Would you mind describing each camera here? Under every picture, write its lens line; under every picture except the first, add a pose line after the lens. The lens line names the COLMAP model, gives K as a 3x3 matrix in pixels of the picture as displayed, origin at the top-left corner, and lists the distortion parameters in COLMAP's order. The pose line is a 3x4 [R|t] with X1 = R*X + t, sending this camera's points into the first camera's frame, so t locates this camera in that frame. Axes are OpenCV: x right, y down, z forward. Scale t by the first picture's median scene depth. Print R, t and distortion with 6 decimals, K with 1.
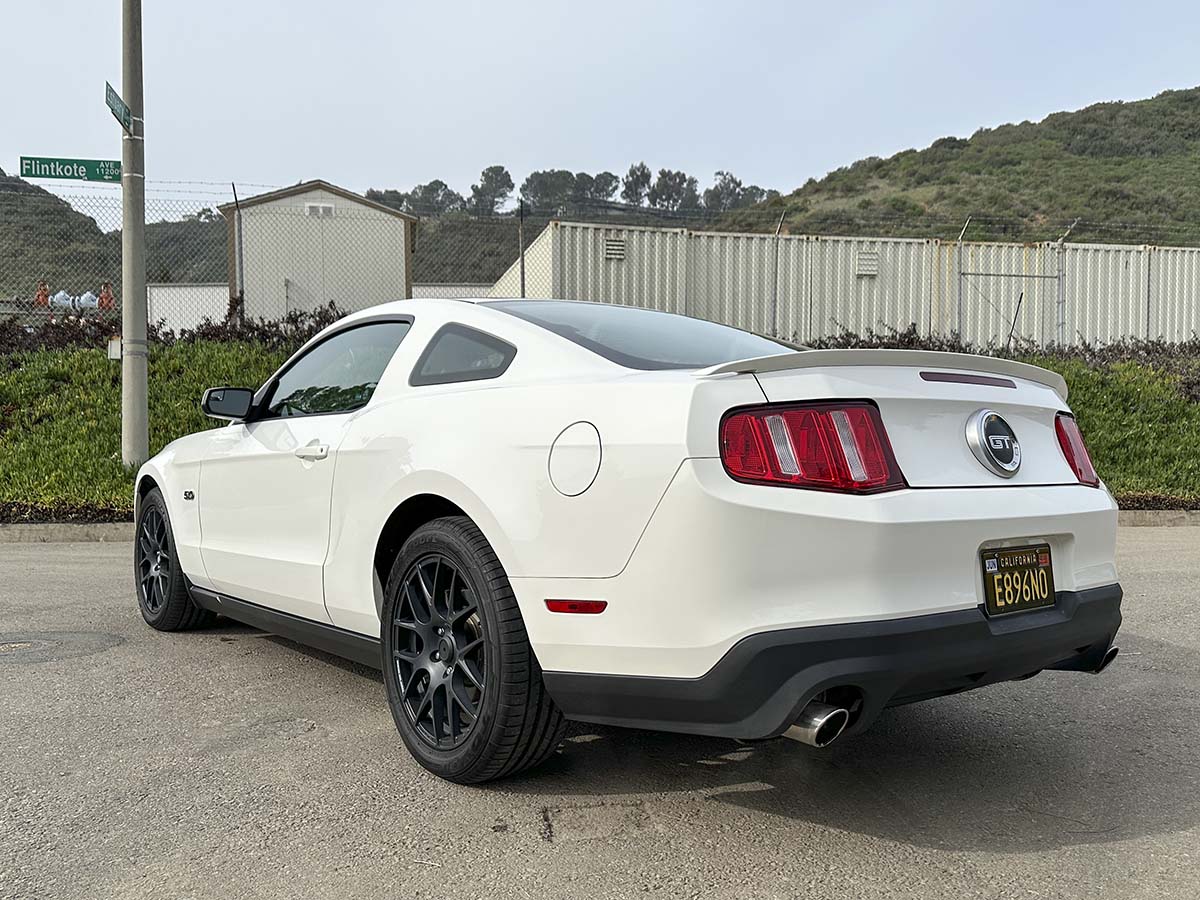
lens RADIAL K [[855.8, 0, 600.7], [0, 855.8, 452.0], [0, 0, 1]] dist [0.019260, 0.002925]
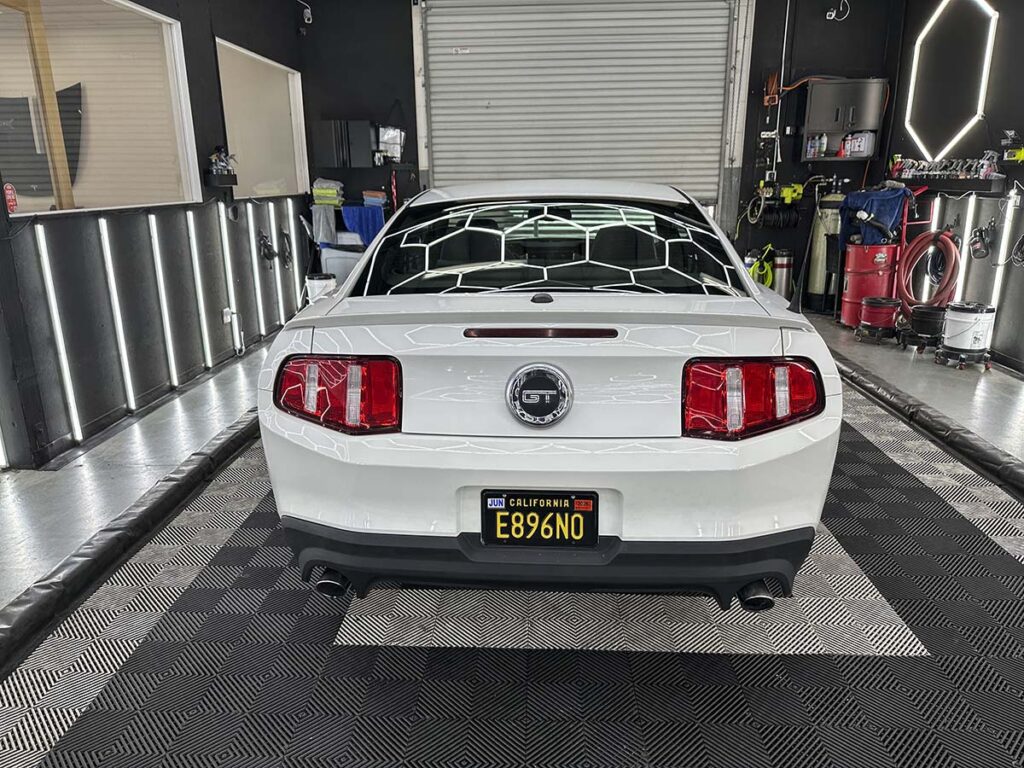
lens RADIAL K [[730.3, 0, 512.4], [0, 730.3, 381.1], [0, 0, 1]] dist [0.019260, 0.002925]
pose [[0.807724, 0.149370, -0.570325, 0.993753], [-0.008509, 0.970225, 0.242055, -0.261682], [0.589500, -0.190661, 0.784945, 0.270179]]
